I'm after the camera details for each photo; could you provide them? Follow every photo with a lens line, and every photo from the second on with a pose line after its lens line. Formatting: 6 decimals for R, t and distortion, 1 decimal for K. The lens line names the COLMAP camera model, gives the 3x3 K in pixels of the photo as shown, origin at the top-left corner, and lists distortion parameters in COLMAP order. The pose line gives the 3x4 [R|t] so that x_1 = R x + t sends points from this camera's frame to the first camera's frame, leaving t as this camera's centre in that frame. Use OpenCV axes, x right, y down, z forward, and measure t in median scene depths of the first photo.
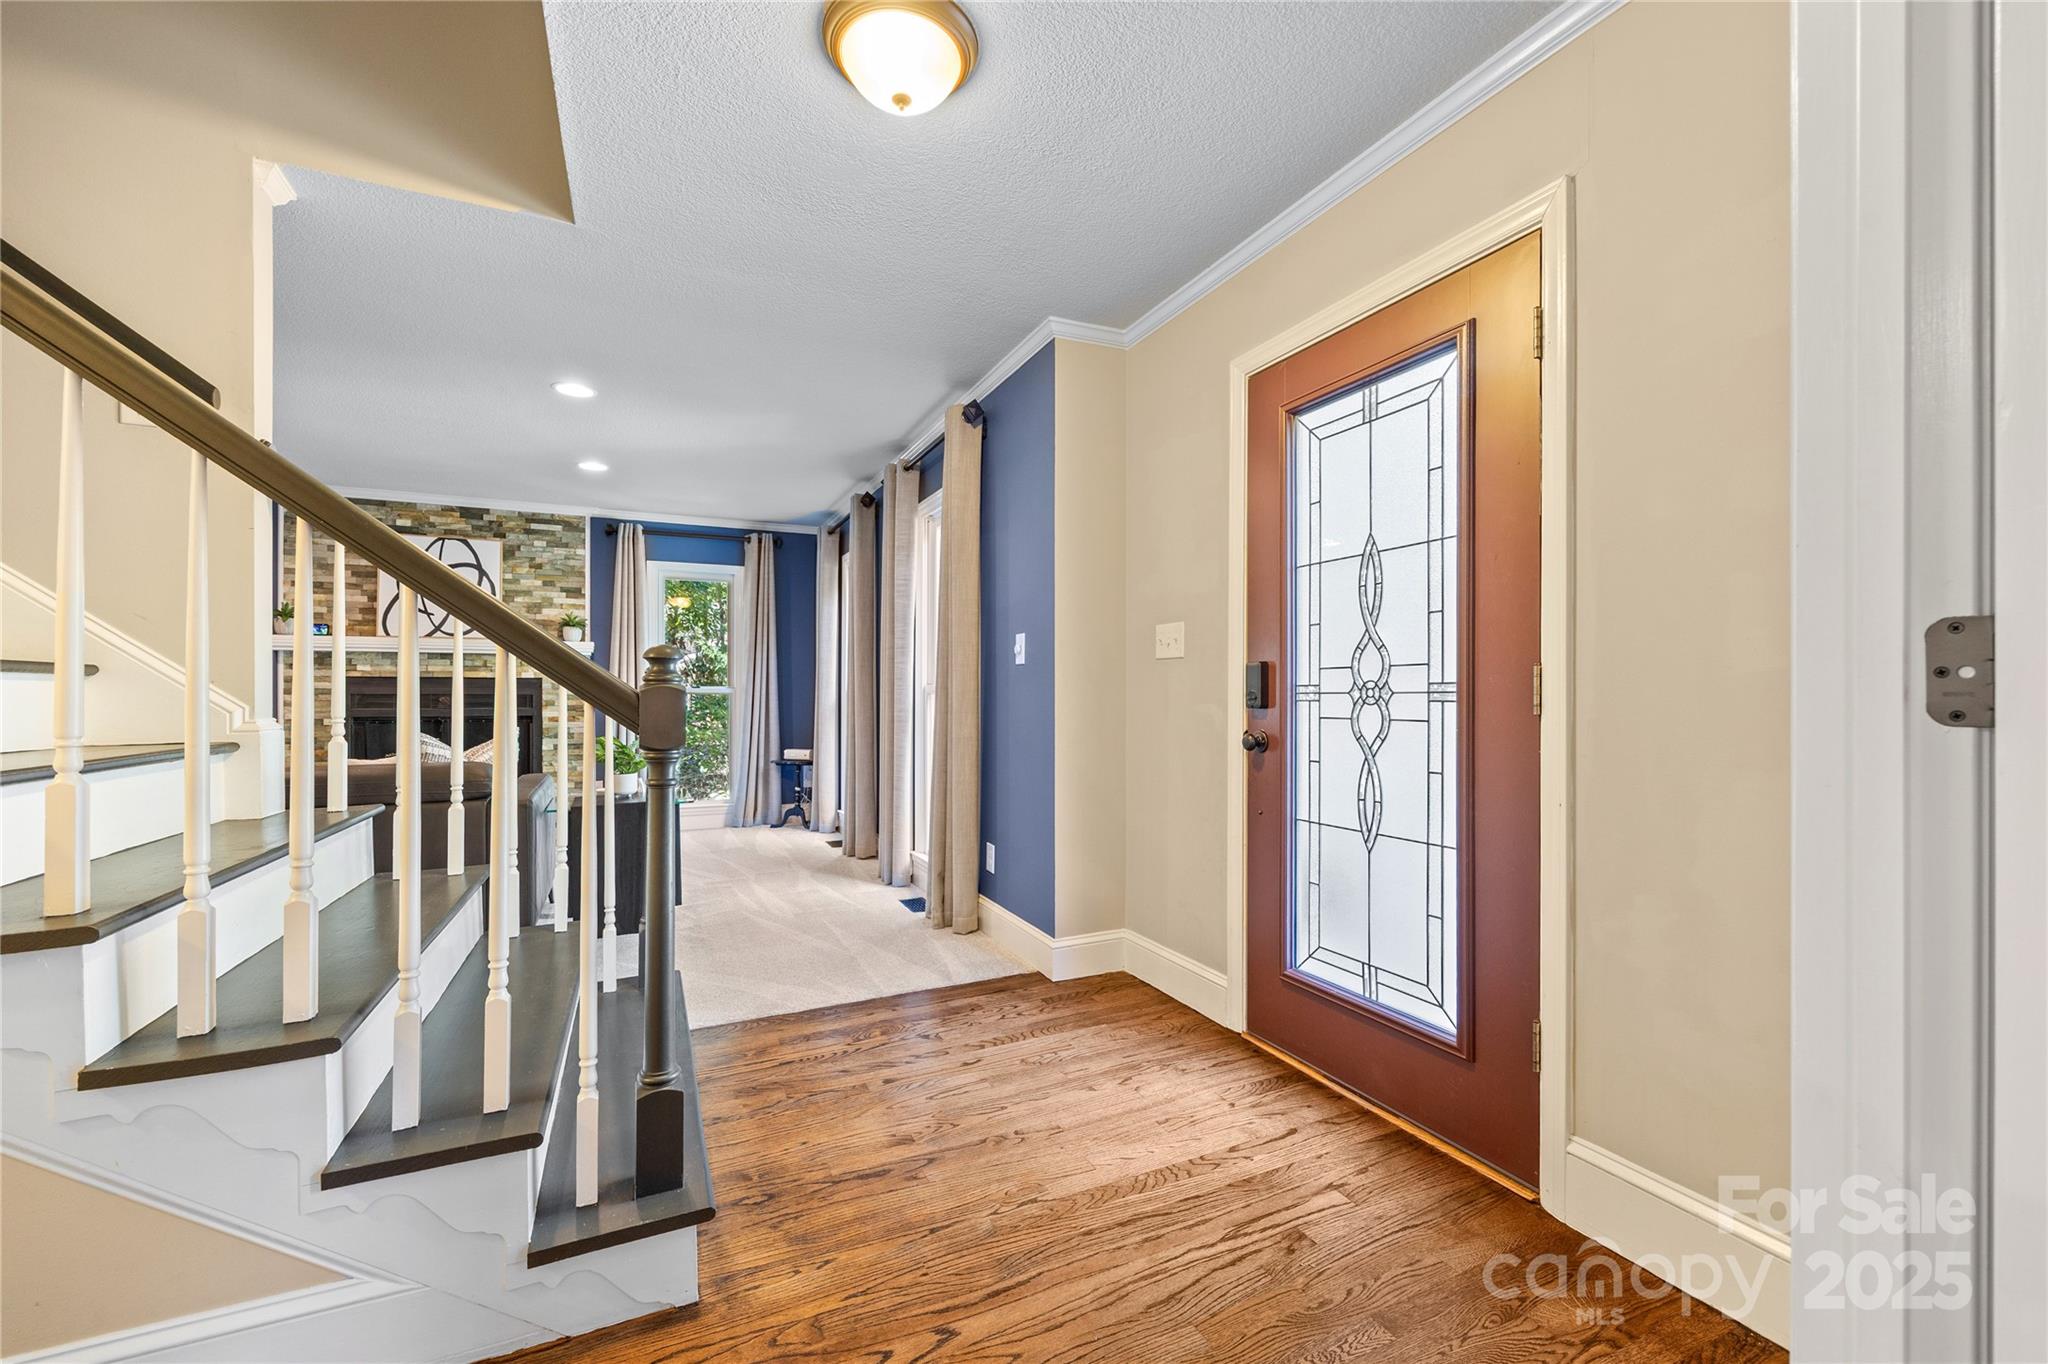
lens RADIAL K [[812.3, 0, 1024.9], [0, 812.3, 694.0], [0, 0, 1]] dist [-0.000593, -0.000045]
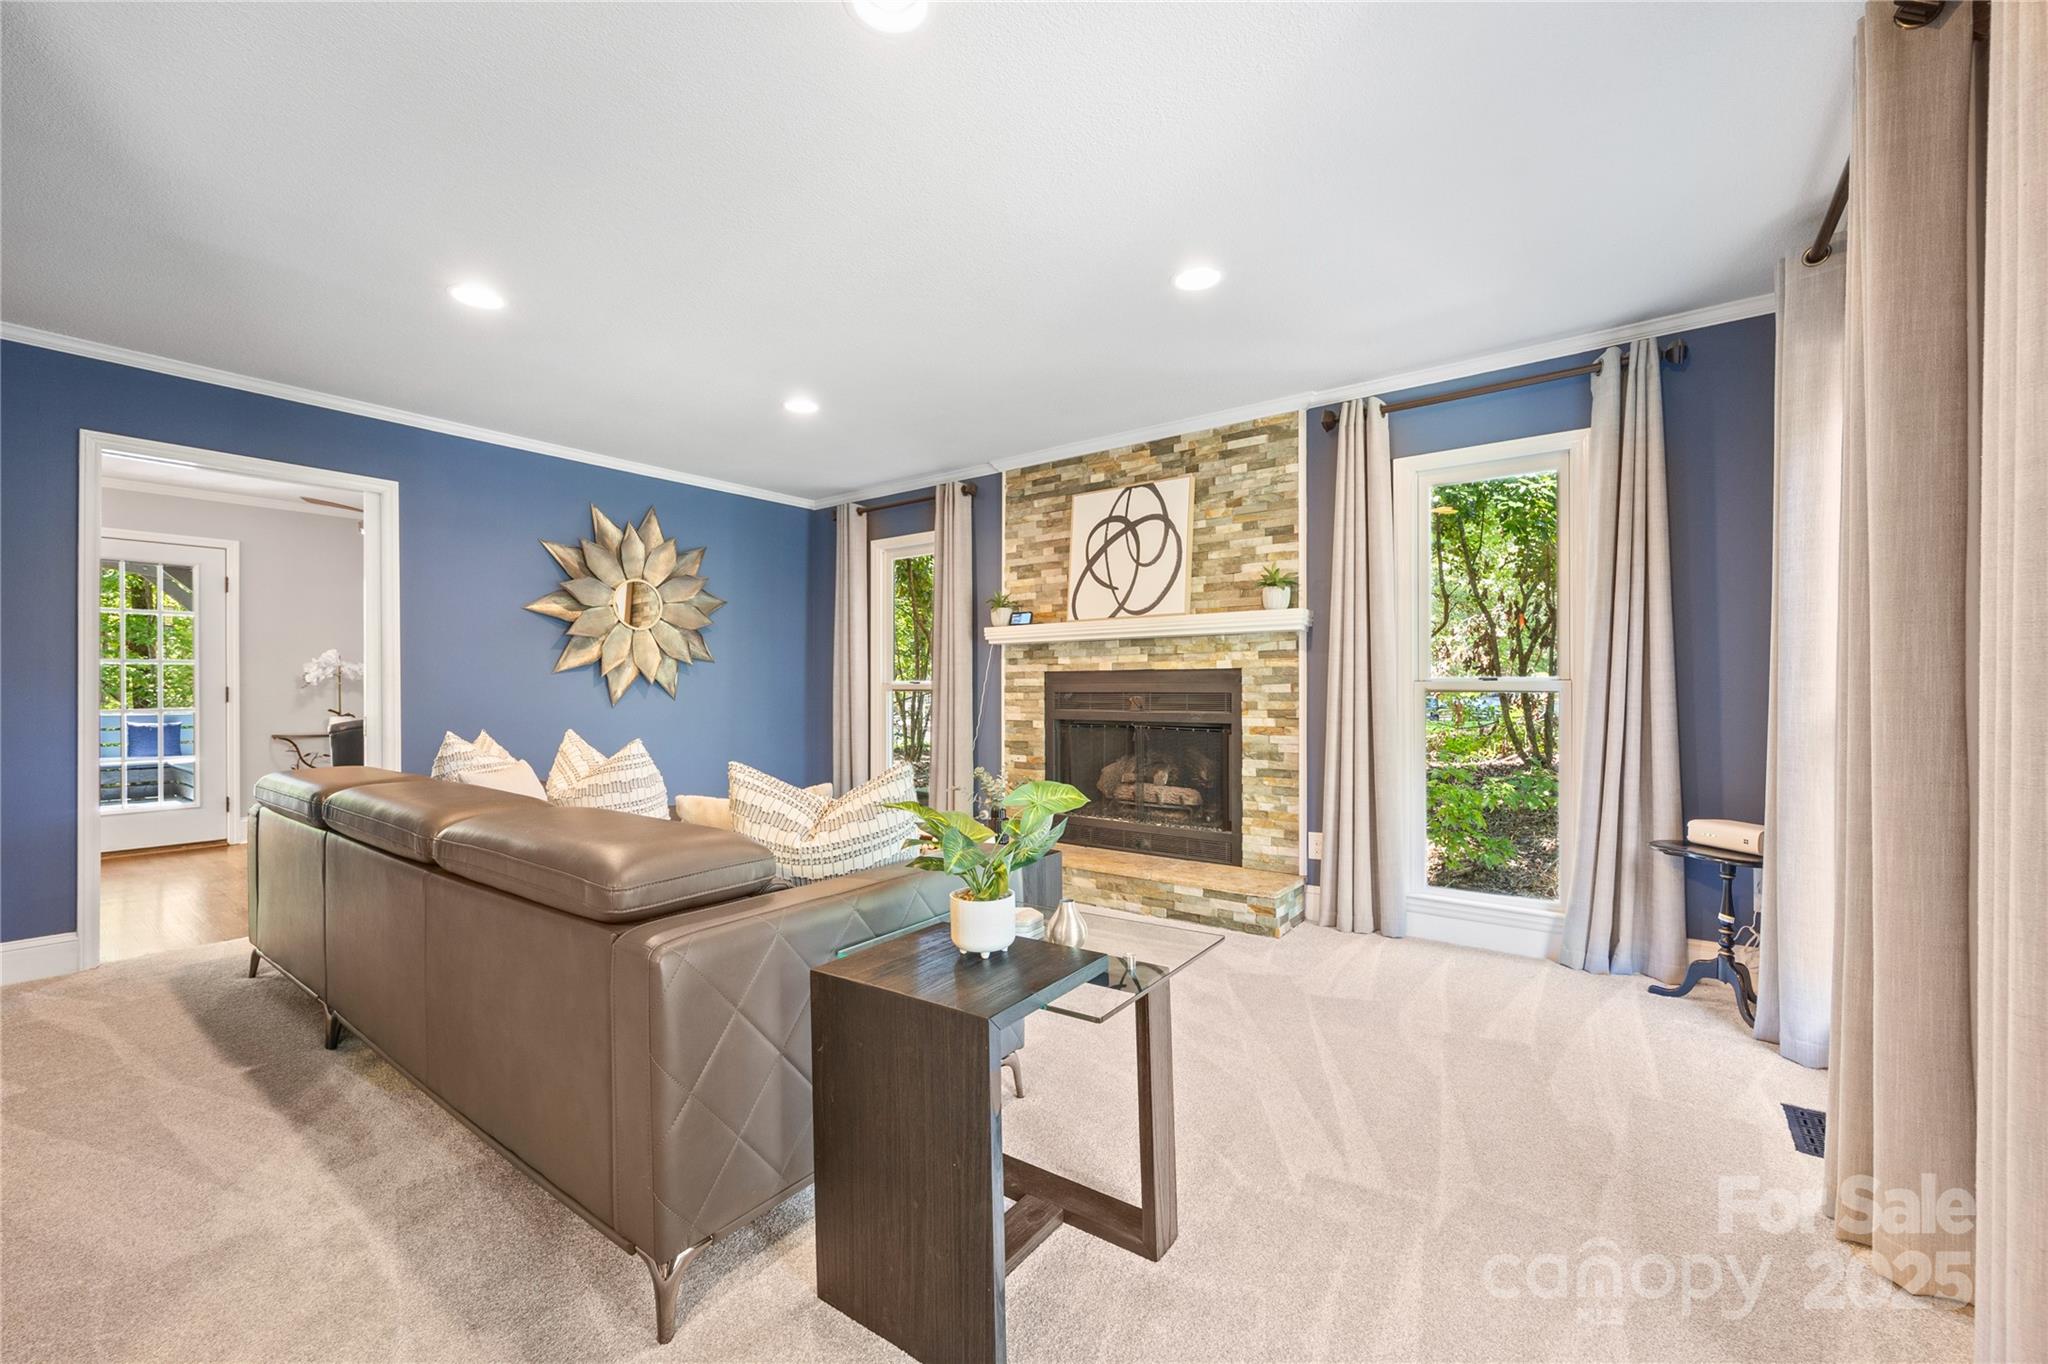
lens RADIAL K [[812.3, 0, 1025.4], [0, 812.3, 680.1], [0, 0, 1]] dist [-0.000593, -0.000045]
pose [[0.488232, -0.005328, -0.872698, -0.096316], [0.011353, 0.999936, 0.000246, -0.011976], [0.872640, -0.010028, 0.488261, 0.514419]]
